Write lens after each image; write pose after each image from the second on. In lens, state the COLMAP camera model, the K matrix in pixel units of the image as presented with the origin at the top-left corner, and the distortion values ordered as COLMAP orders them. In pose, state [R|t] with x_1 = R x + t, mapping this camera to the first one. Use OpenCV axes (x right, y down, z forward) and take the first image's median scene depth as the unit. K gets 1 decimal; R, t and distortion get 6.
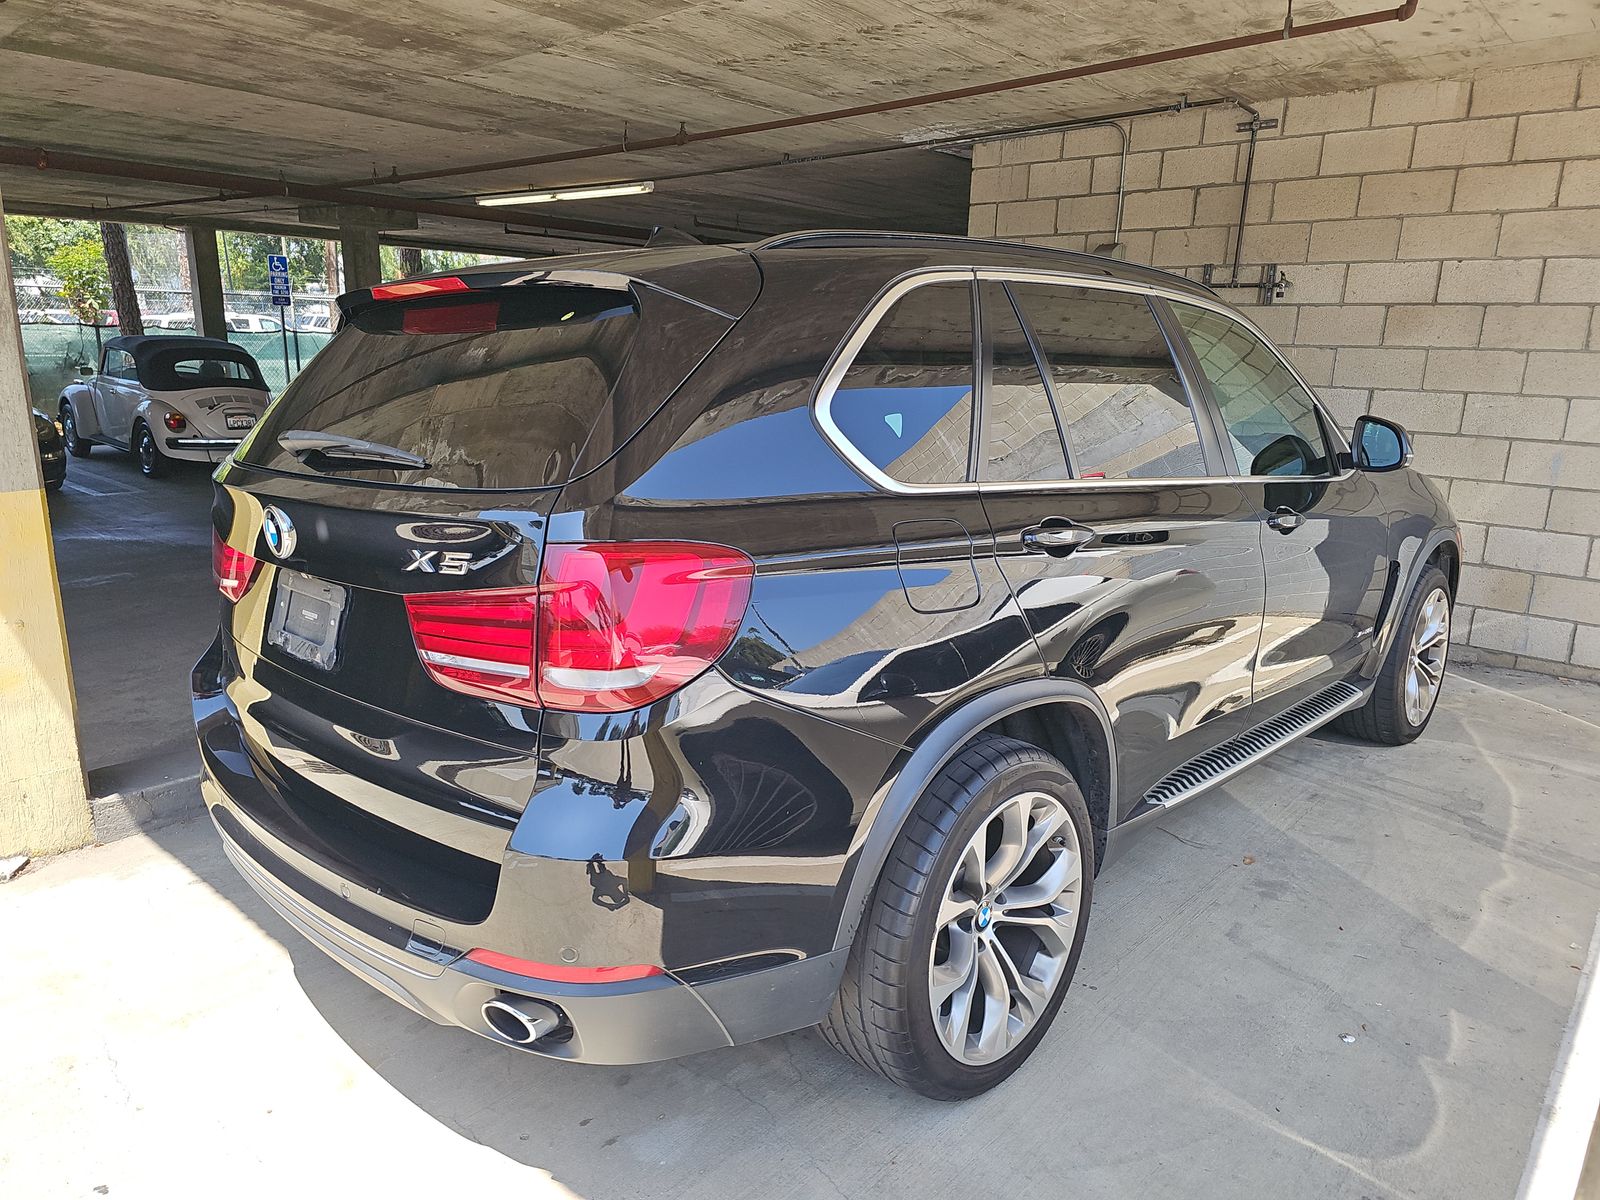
lens RADIAL K [[1062.1, 0, 795.5], [0, 1062.1, 604.7], [0, 0, 1]] dist [0.041726, -0.032968]
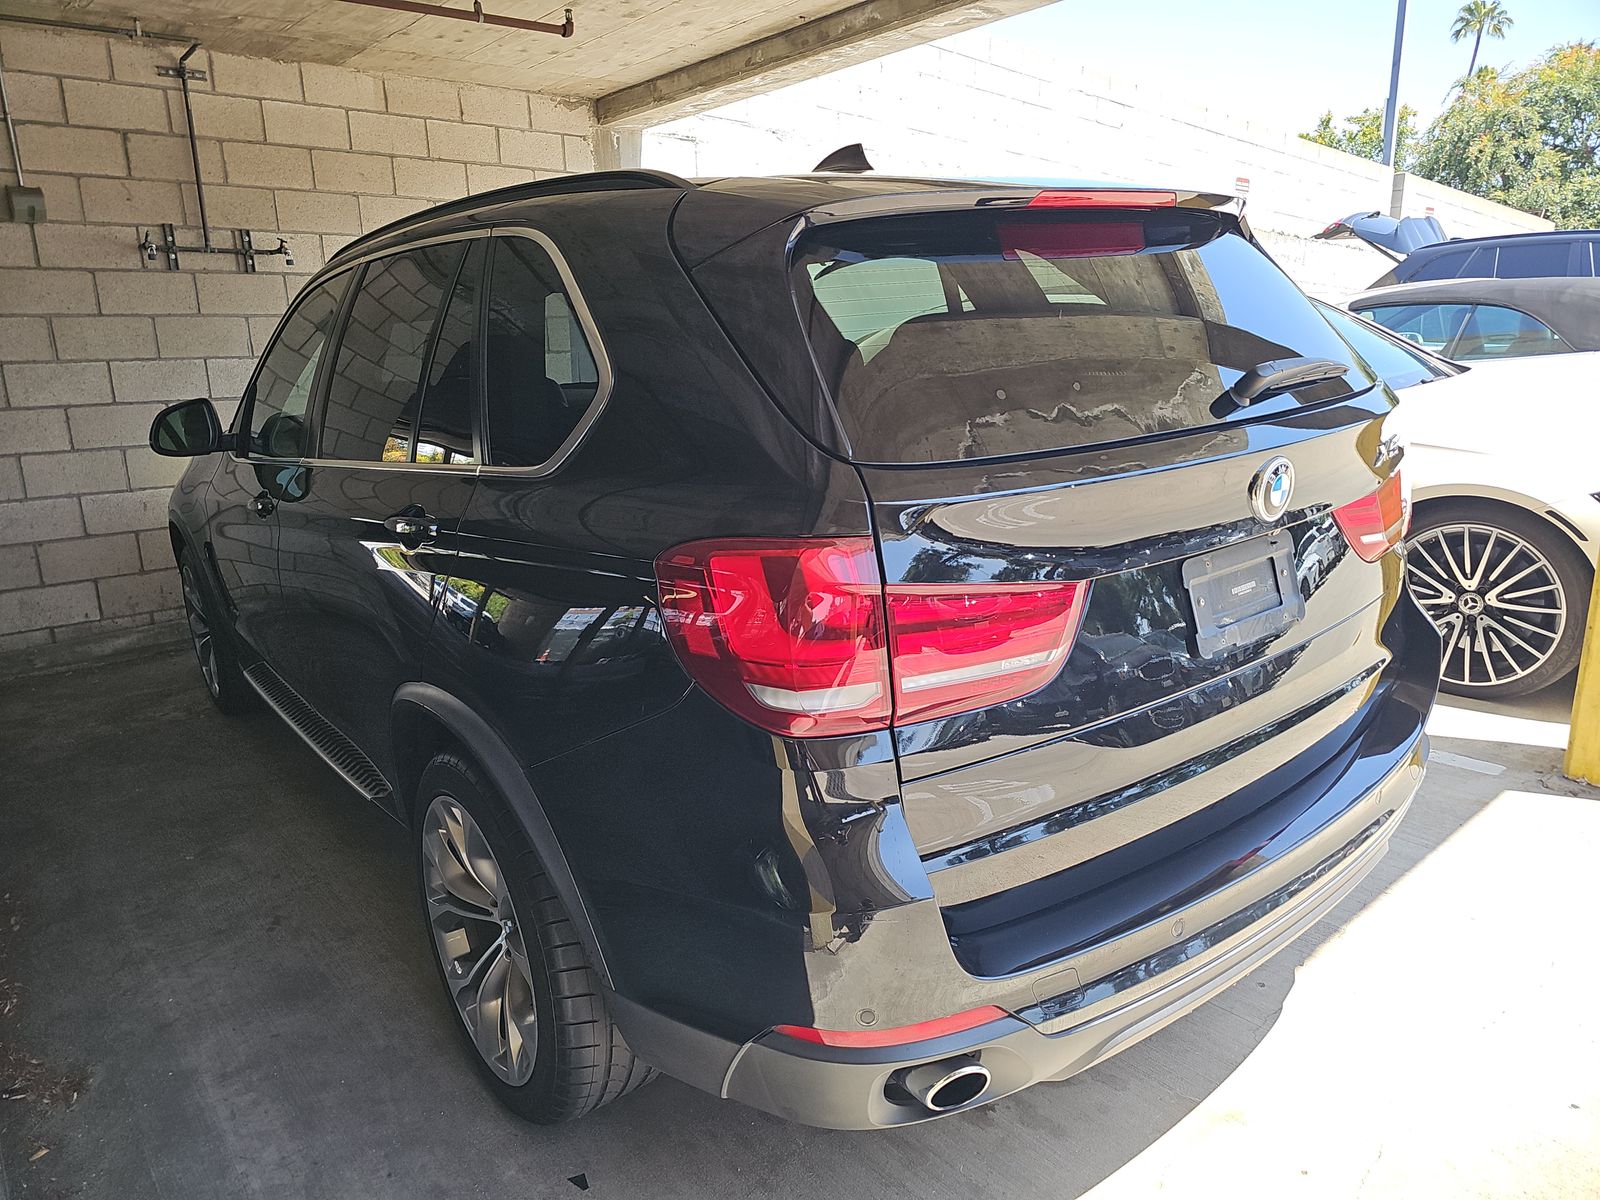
lens RADIAL K [[1062.1, 0, 796.1], [0, 1062.1, 585.1], [0, 0, 1]] dist [0.041726, -0.032968]
pose [[0.154100, -0.250203, 0.955851, -0.461588], [0.263205, 0.942846, 0.204365, -0.088303], [-0.952353, 0.220092, 0.211147, 0.408127]]
